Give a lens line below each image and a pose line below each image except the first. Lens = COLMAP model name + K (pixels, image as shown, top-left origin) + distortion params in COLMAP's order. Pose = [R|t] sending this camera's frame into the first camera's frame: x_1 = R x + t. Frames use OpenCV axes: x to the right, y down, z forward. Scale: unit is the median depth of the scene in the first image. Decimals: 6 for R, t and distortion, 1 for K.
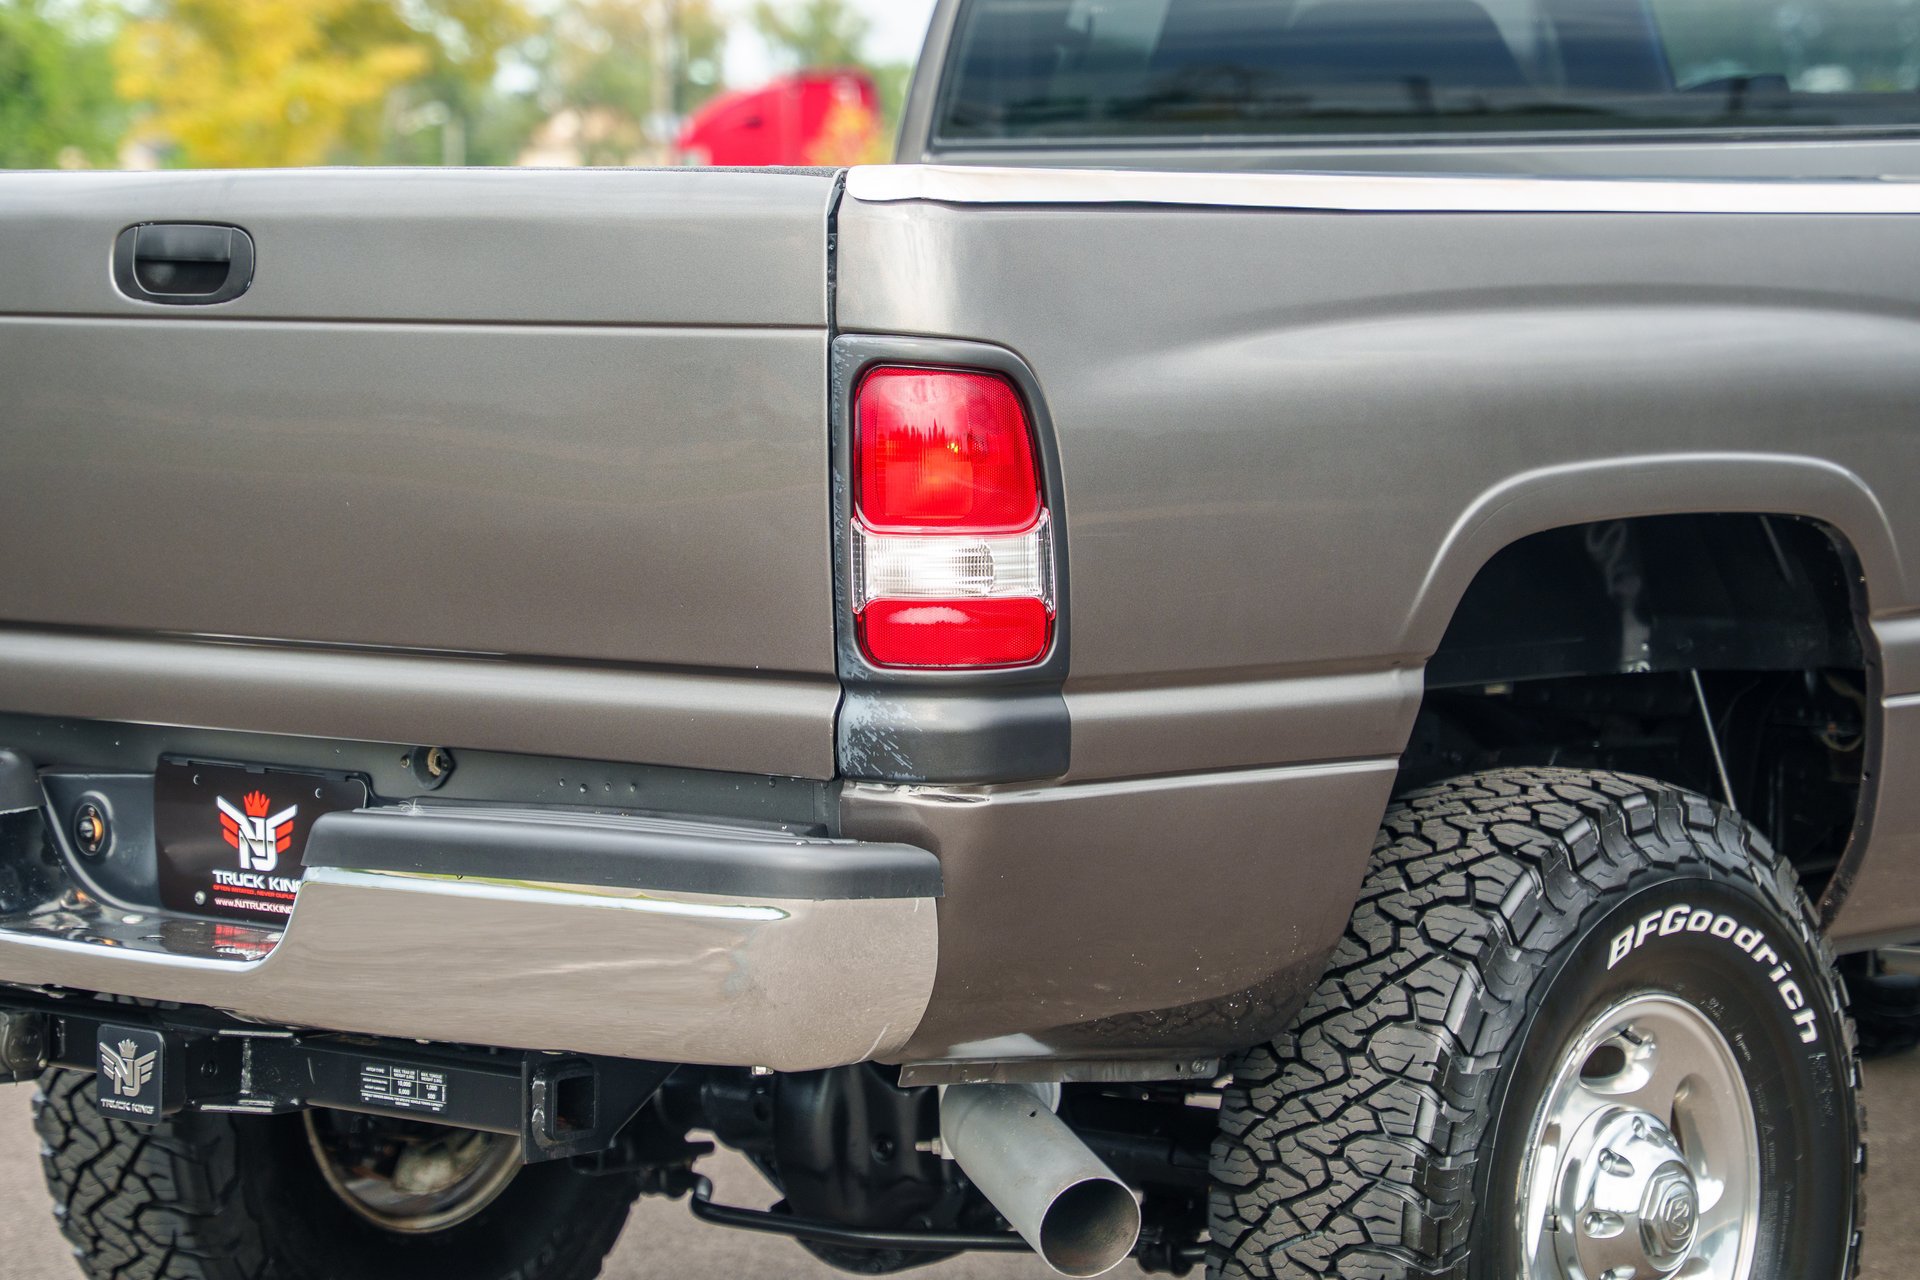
lens RADIAL K [[5554.1, 0, 960.0], [0, 5554.1, 640.0], [0, 0, 1]] dist [0.242836, 1.023592]
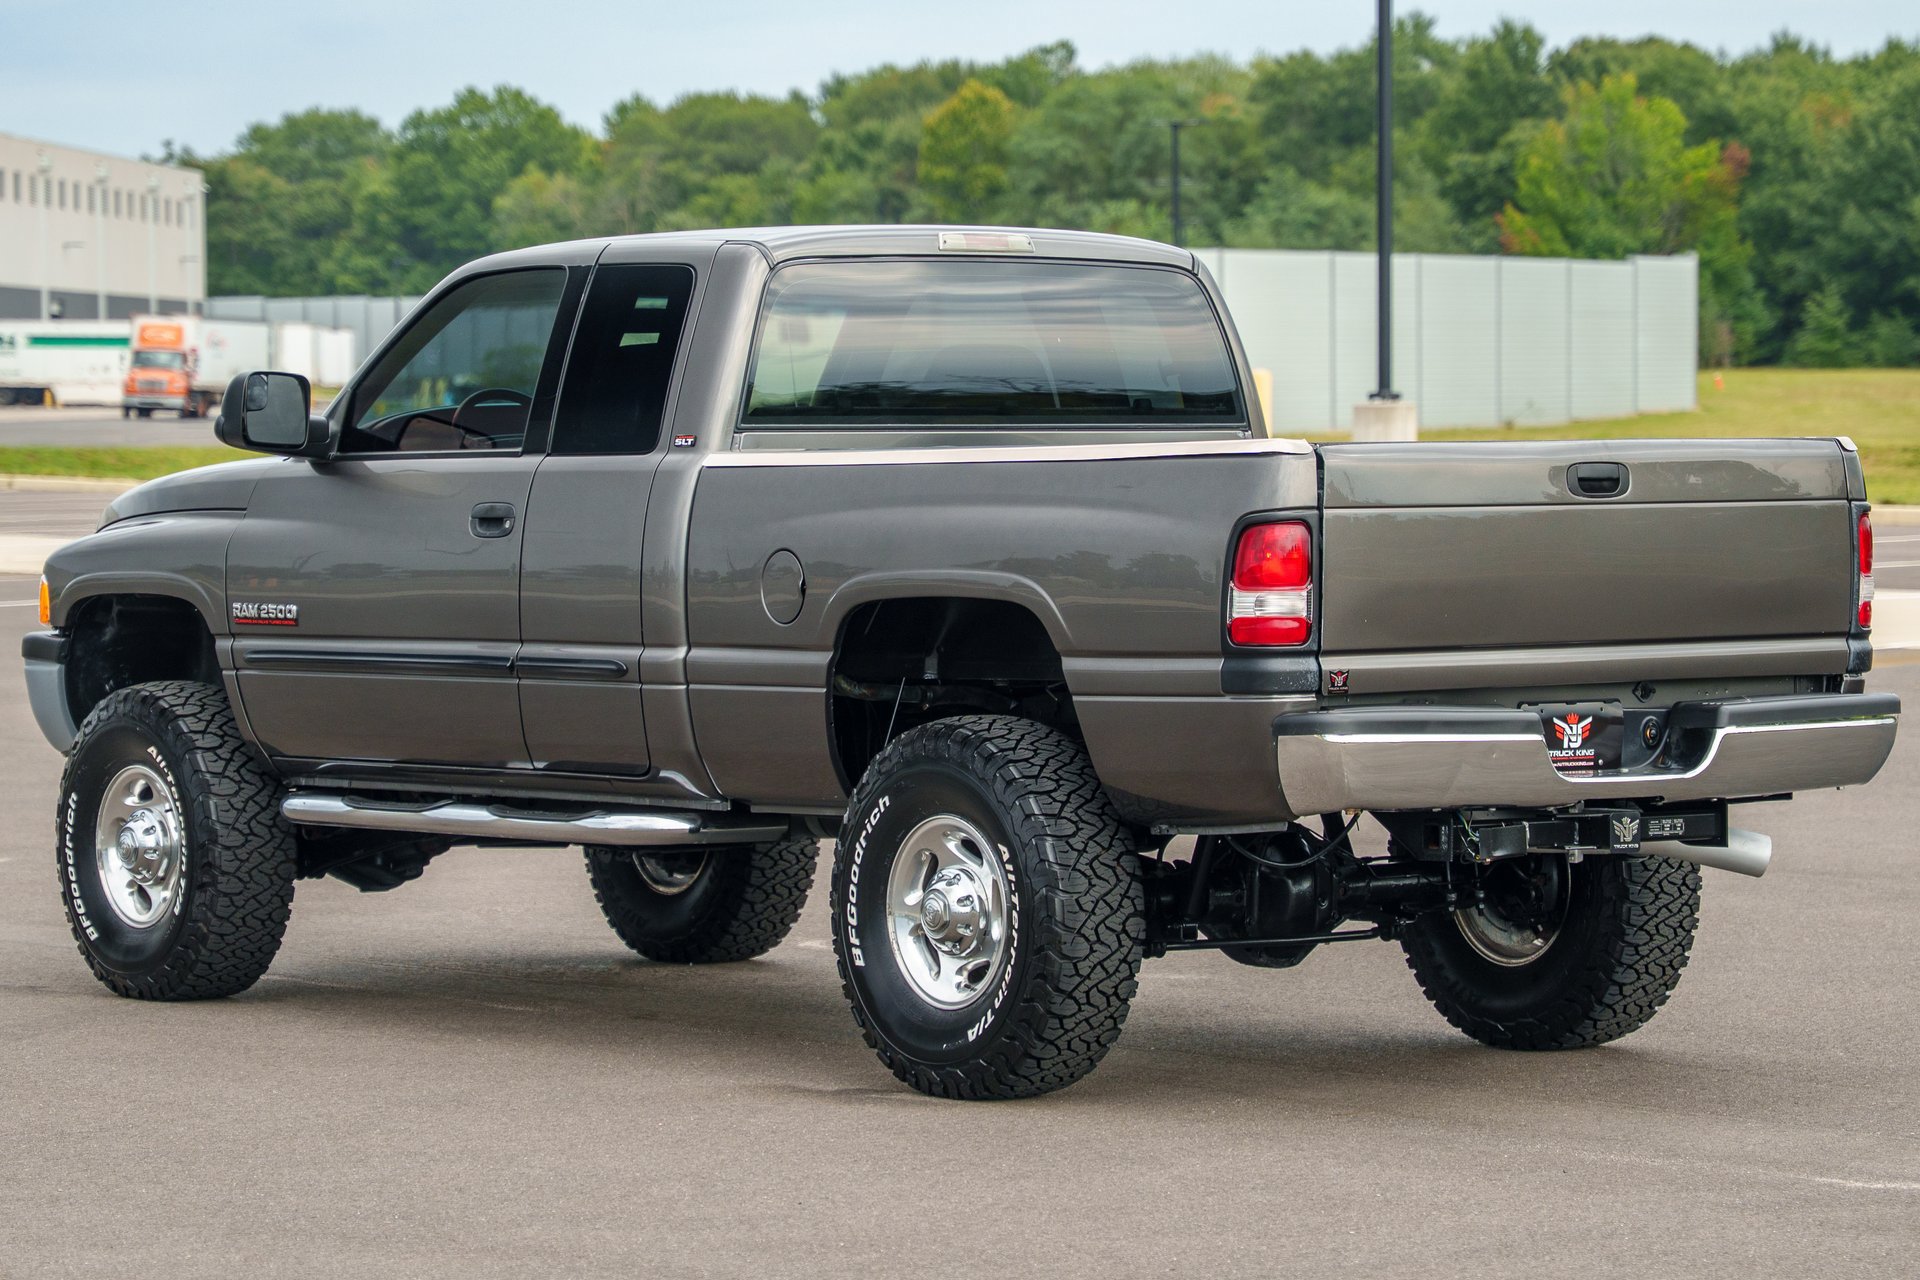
lens RADIAL K [[5954.4, 0, 960.0], [0, 5954.4, 640.0], [0, 0, 1]] dist [0.222217, 1.851145]
pose [[0.216790, -0.028542, 0.975801, -2.535112], [0.083289, 0.996469, 0.010642, -0.048649], [-0.972659, 0.078967, 0.218401, 0.706902]]
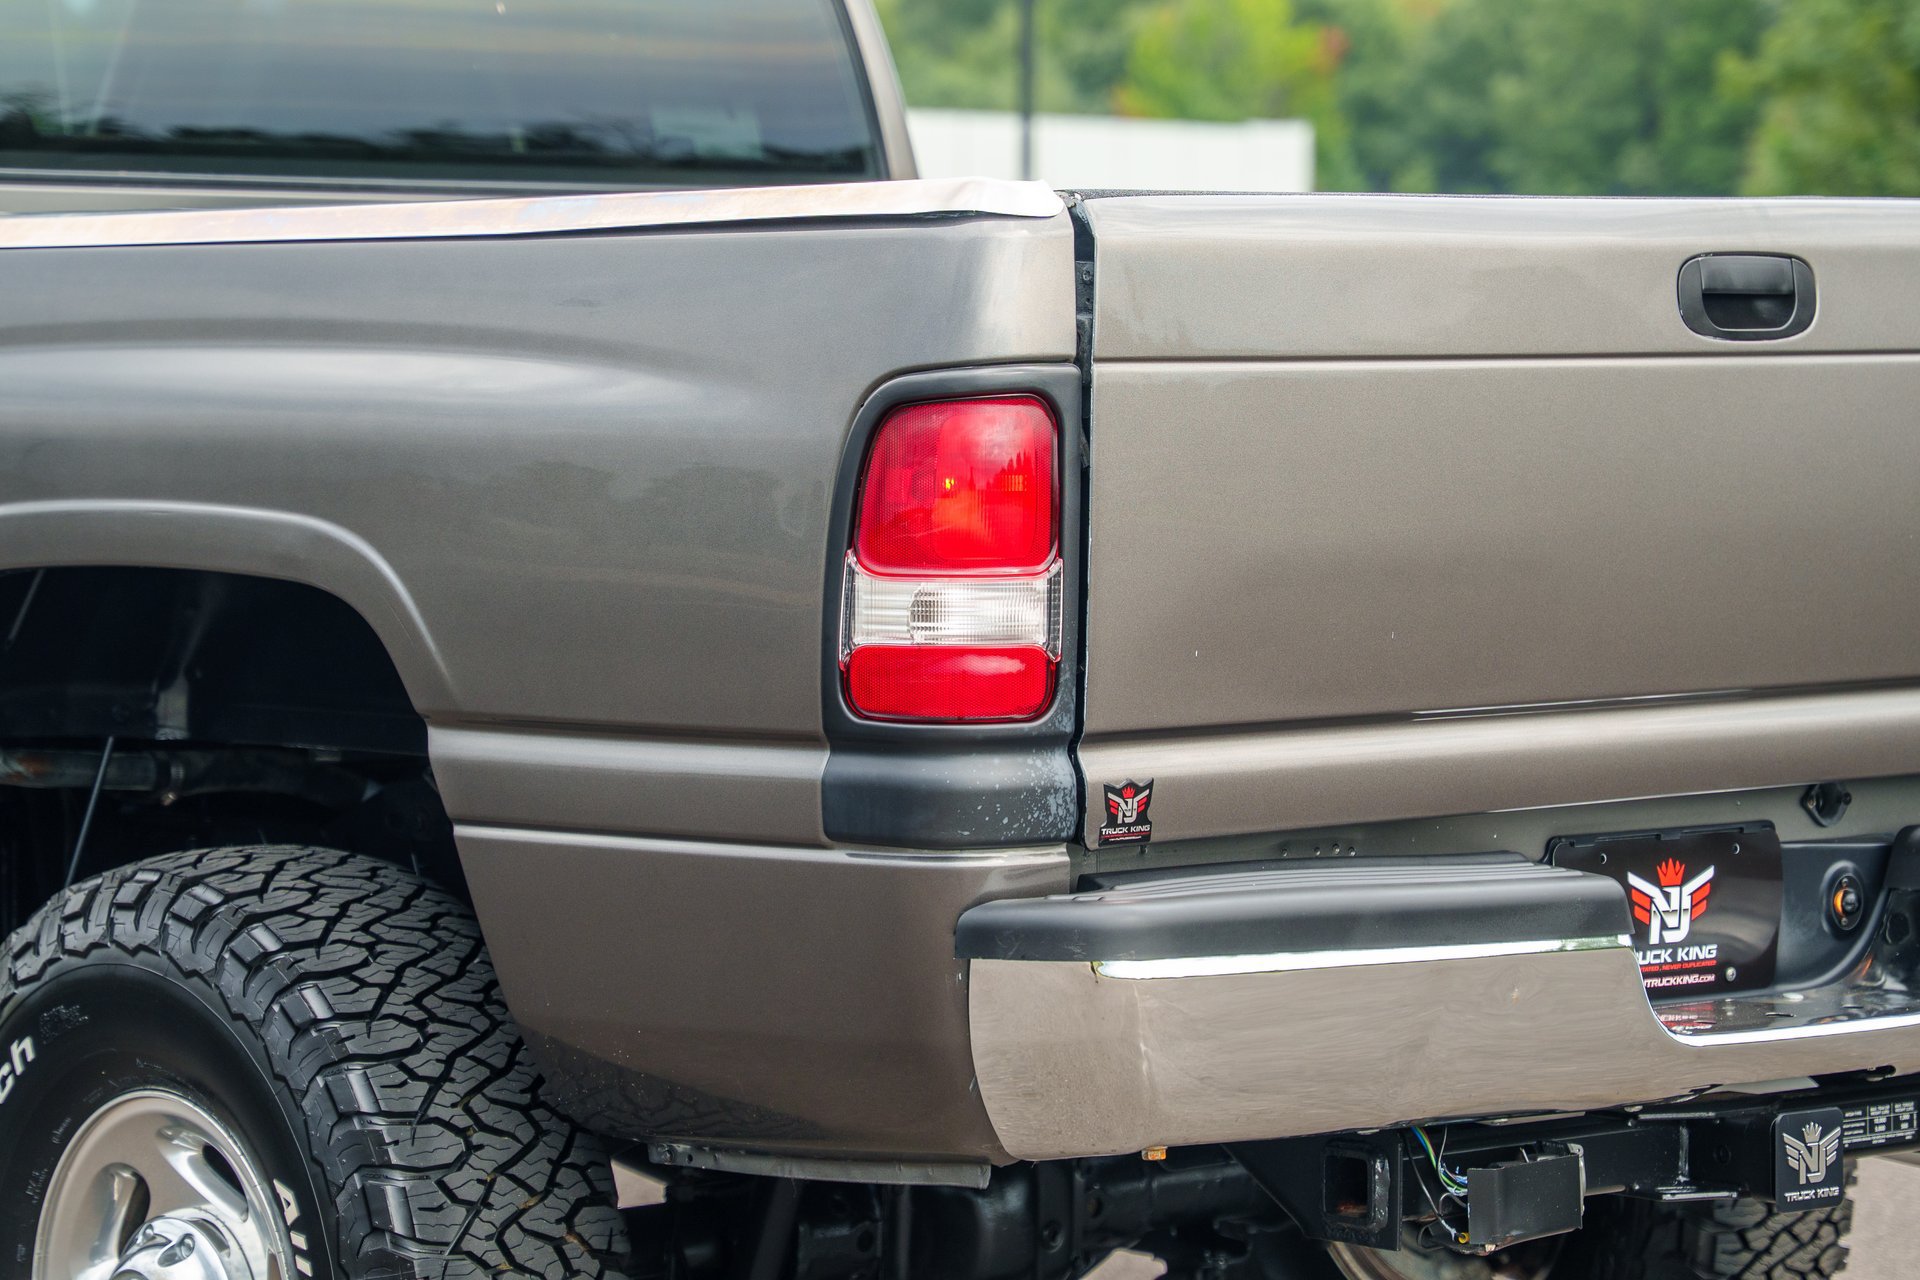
lens RADIAL K [[5502.2, 0, 962.8], [0, 5502.2, 633.5], [0, 0, 1]] dist [0.220234, 0.406325]
pose [[0.155270, -0.054005, 0.986395, -1.056417], [0.075756, 0.996215, 0.042618, -0.059189], [-0.984963, 0.068108, 0.158774, 0.962852]]
